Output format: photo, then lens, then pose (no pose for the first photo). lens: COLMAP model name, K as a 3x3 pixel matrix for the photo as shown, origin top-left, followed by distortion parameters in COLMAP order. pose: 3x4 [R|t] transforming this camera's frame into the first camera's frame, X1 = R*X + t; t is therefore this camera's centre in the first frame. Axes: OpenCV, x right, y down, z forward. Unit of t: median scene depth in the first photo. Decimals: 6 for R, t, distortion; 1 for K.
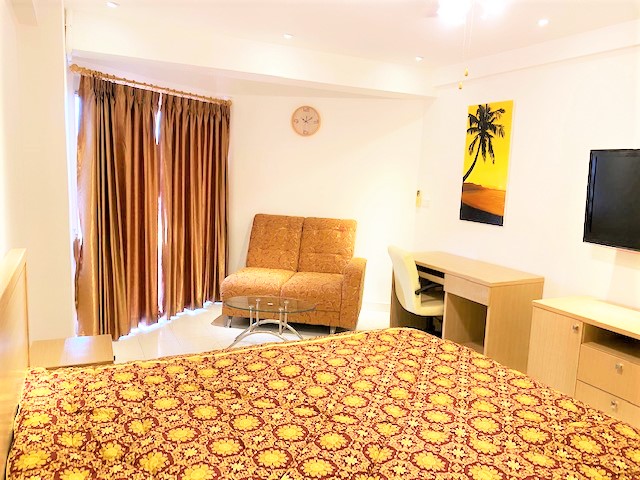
lens RADIAL K [[493.8, 0, 318.9], [0, 493.8, 237.9], [0, 0, 1]] dist [0.043619, -0.050486]
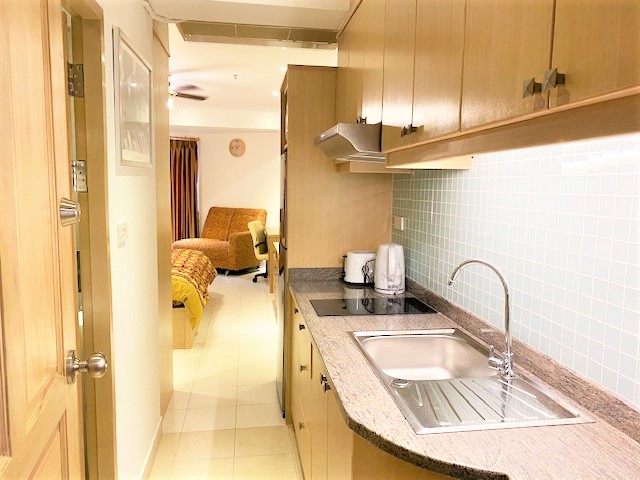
lens RADIAL K [[493.8, 0, 326.5], [0, 493.8, 236.9], [0, 0, 1]] dist [0.043619, -0.050486]
pose [[0.955666, 0.005864, -0.294393, 0.872806], [-0.018306, 0.999051, -0.039524, 0.132444], [0.293882, 0.043161, 0.954867, -0.524541]]
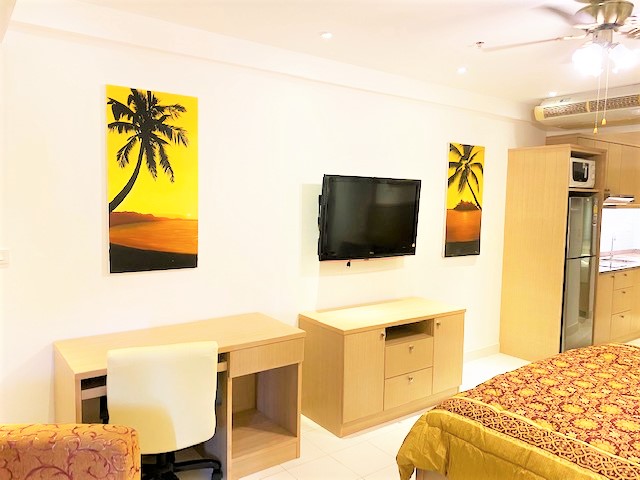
lens RADIAL K [[493.8, 0, 319.6], [0, 493.8, 239.7], [0, 0, 1]] dist [0.043619, -0.050486]
pose [[-0.174565, -0.124459, 0.976748, -0.355702], [0.113136, 0.982874, 0.145459, -0.142369], [-0.978124, 0.135897, -0.157495, 0.882853]]
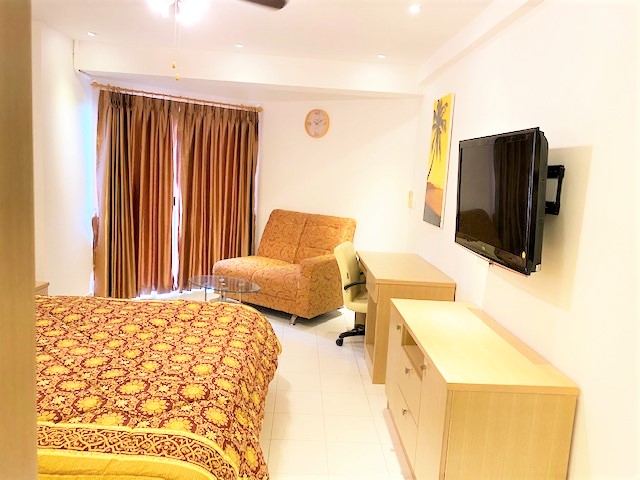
lens RADIAL K [[493.8, 0, 319.9], [0, 493.8, 238.2], [0, 0, 1]] dist [0.043619, -0.050486]
pose [[0.910890, 0.069569, -0.406742, 0.514980], [-0.080204, 0.996737, -0.009132, 0.022085], [0.404779, 0.040940, 0.913498, 0.052401]]
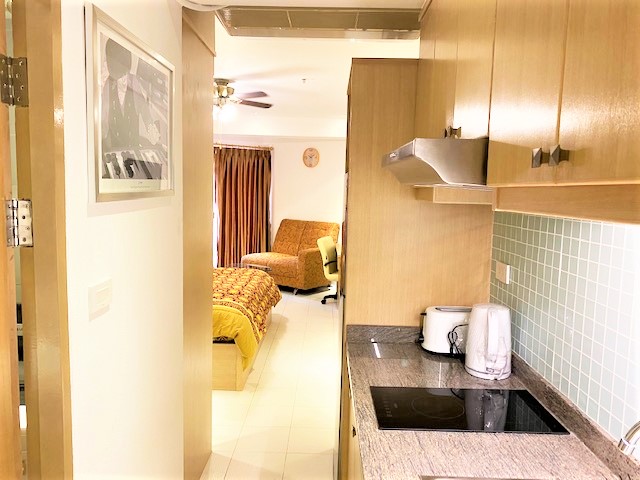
lens RADIAL K [[493.8, 0, 315.4], [0, 493.8, 233.3], [0, 0, 1]] dist [0.043619, -0.050486]
pose [[0.884867, 0.022513, -0.465299, 0.834473], [-0.051996, 0.997363, -0.050625, 0.084981], [0.462933, 0.068990, 0.883704, -0.376065]]
